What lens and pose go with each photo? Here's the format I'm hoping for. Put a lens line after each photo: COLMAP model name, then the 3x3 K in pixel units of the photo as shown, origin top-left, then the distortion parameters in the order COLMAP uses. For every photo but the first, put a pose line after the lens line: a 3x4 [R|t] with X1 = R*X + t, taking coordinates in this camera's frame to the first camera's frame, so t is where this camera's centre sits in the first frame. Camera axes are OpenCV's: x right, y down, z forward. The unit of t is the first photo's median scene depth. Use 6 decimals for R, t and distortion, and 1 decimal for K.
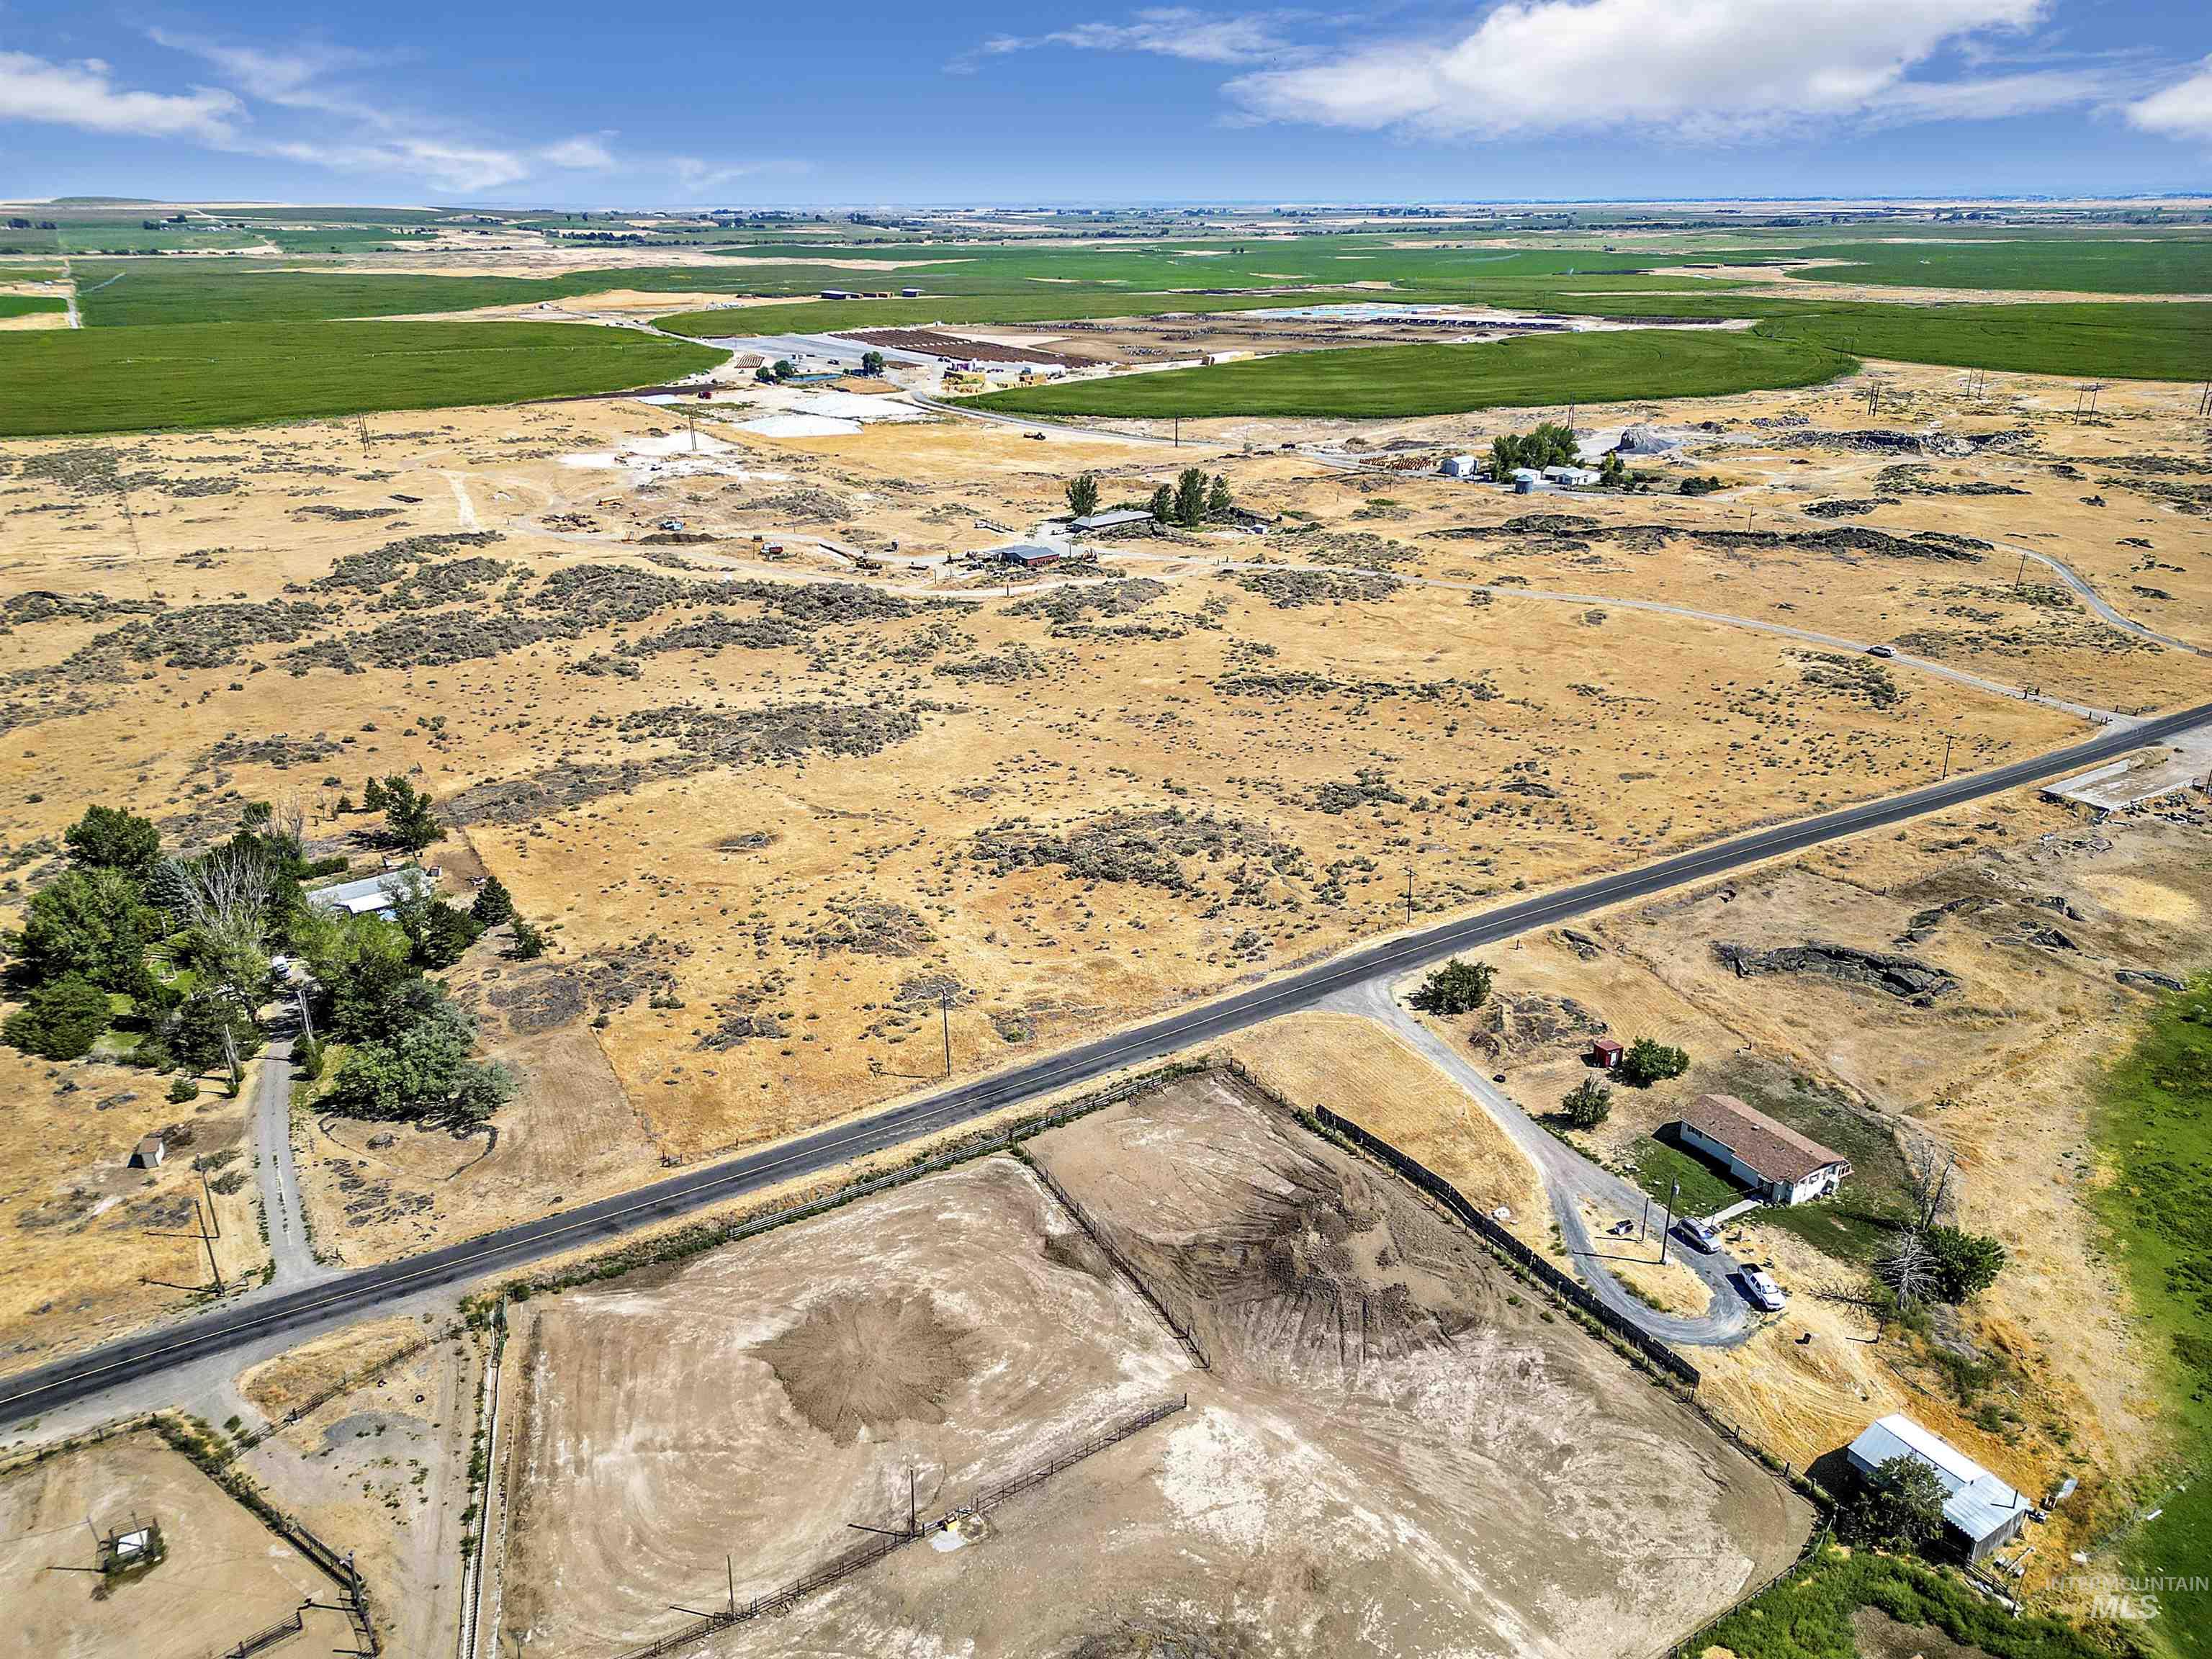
lens RADIAL K [[1689.8, 0, 1106.0], [0, 1689.8, 829.5], [0, 0, 1]] dist [0.000150, -0.003701]
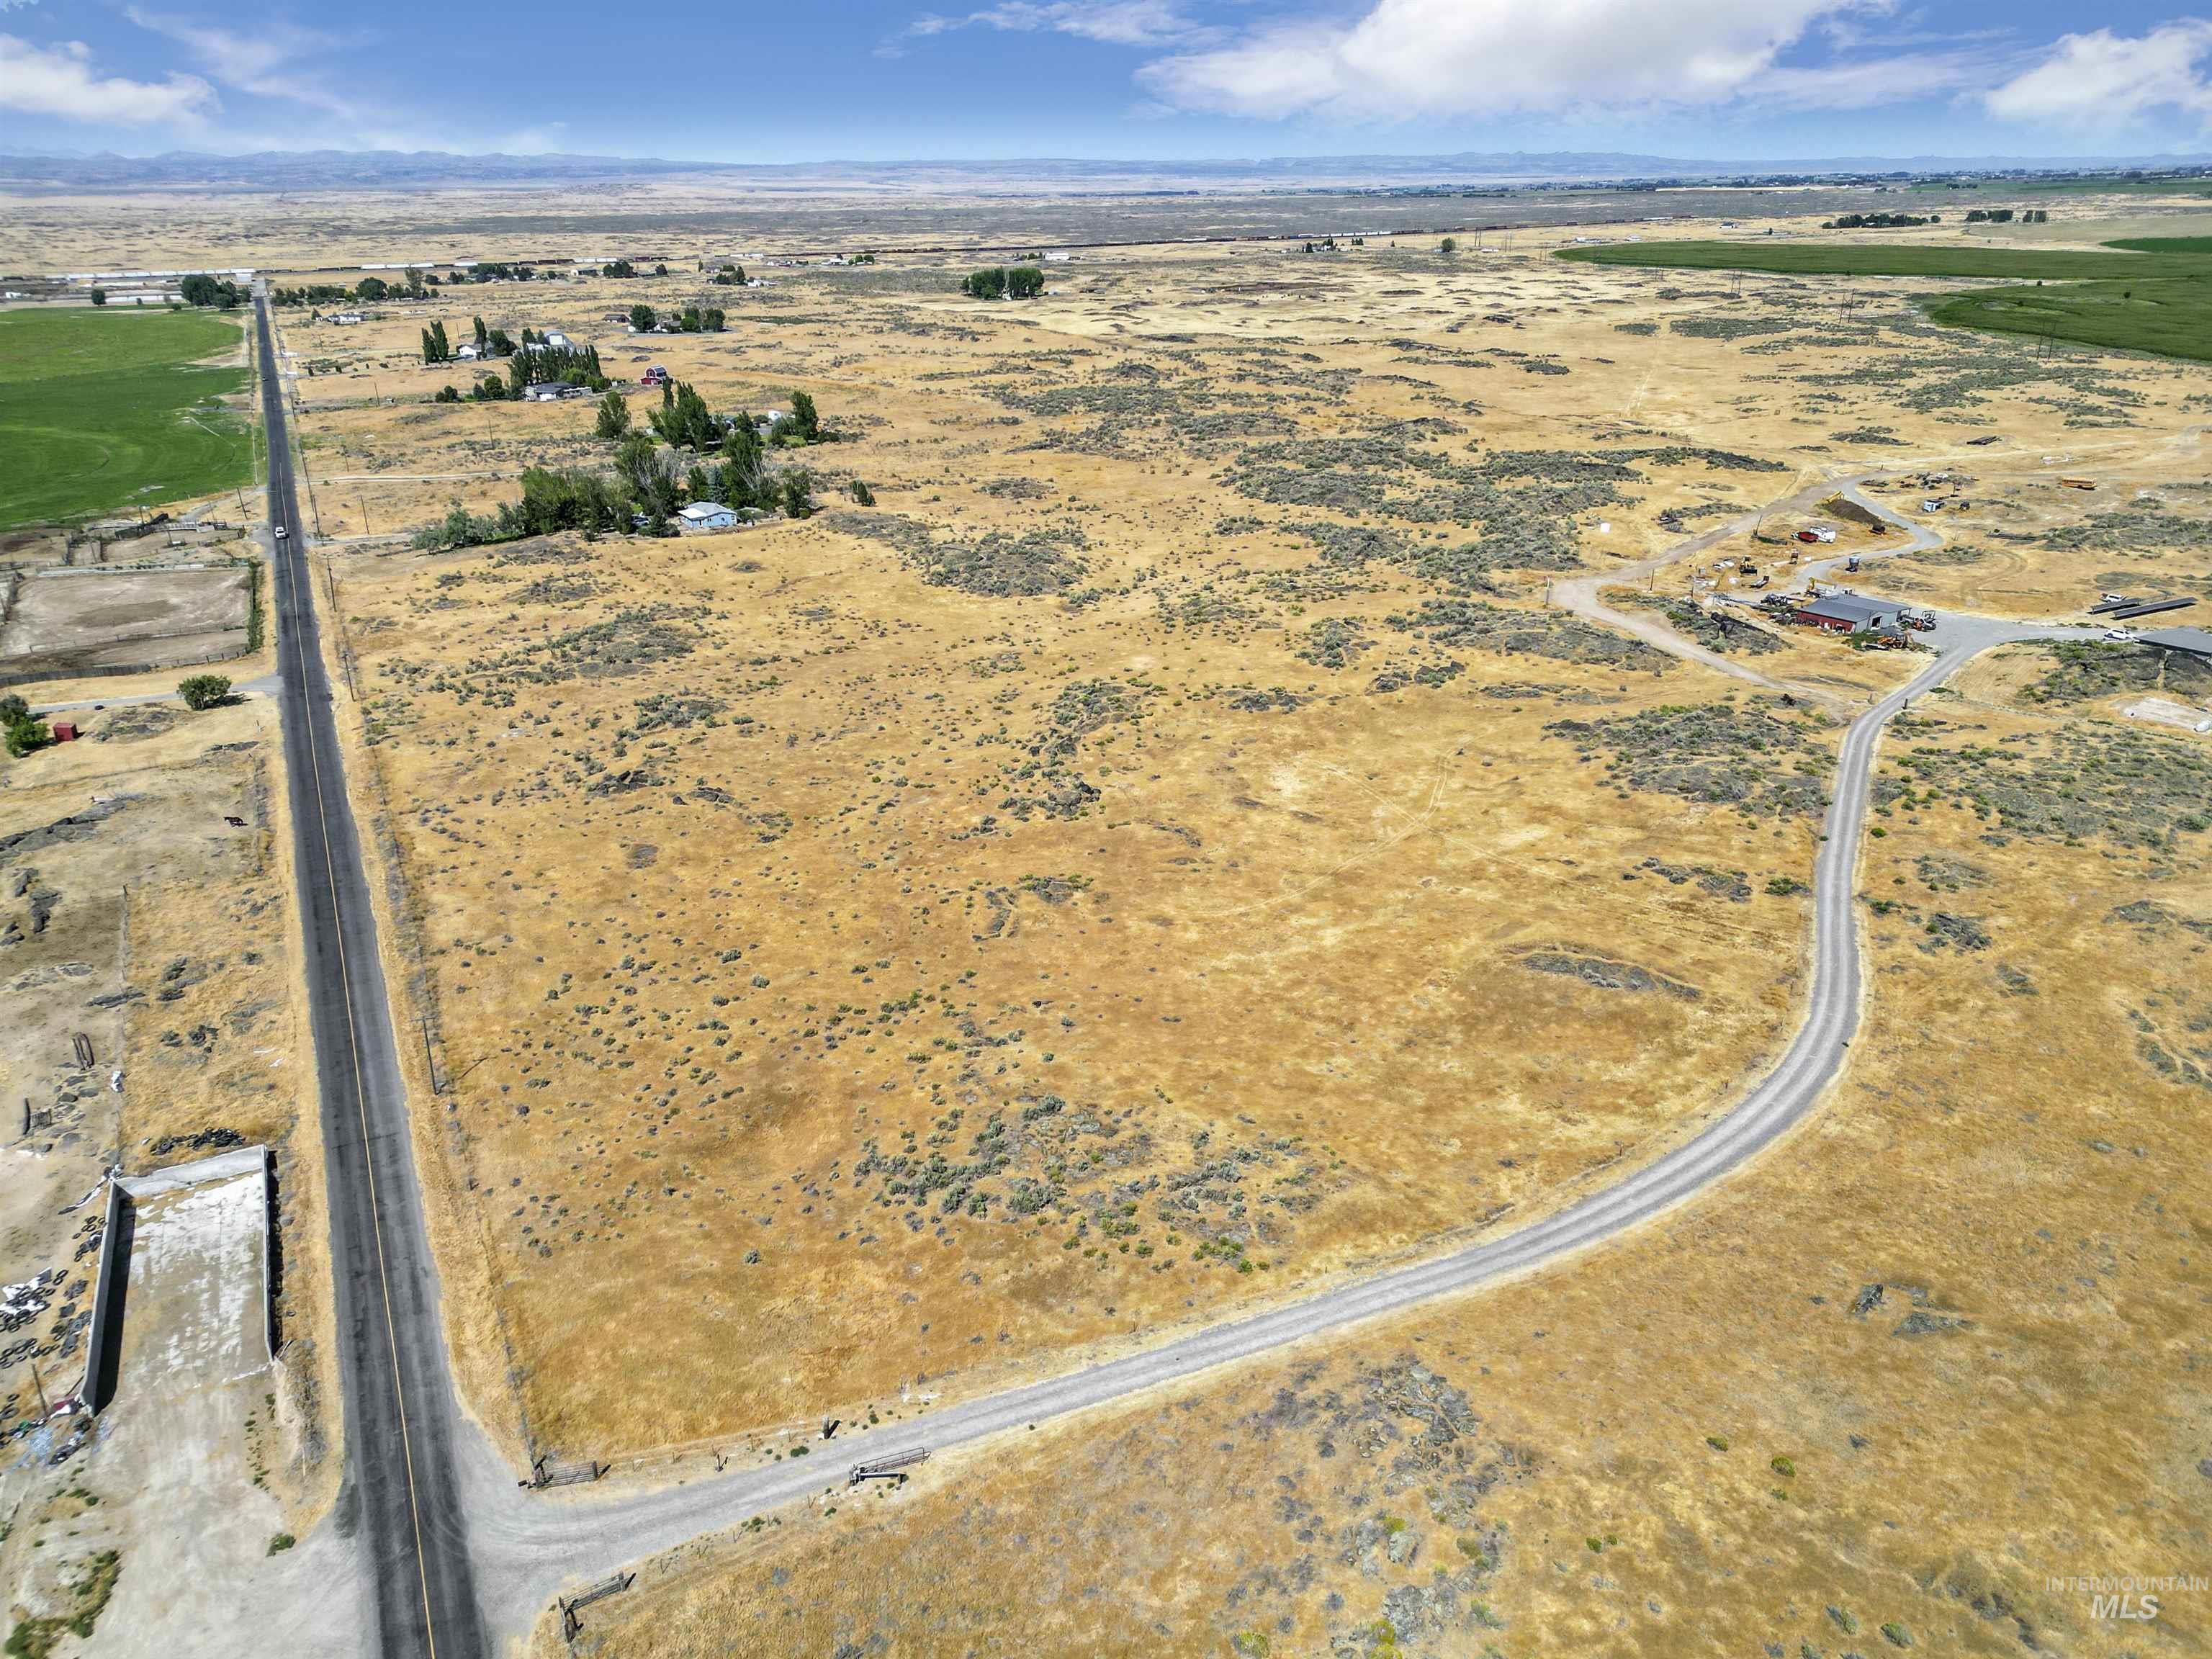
lens RADIAL K [[1689.8, 0, 1106.0], [0, 1689.8, 829.5], [0, 0, 1]] dist [0.000150, -0.003701]
pose [[-0.142385, 0.360643, -0.921772, 0.860392], [-0.338350, 0.857428, 0.387733, -0.350158], [0.930186, 0.367089, -0.000062, 1.088139]]
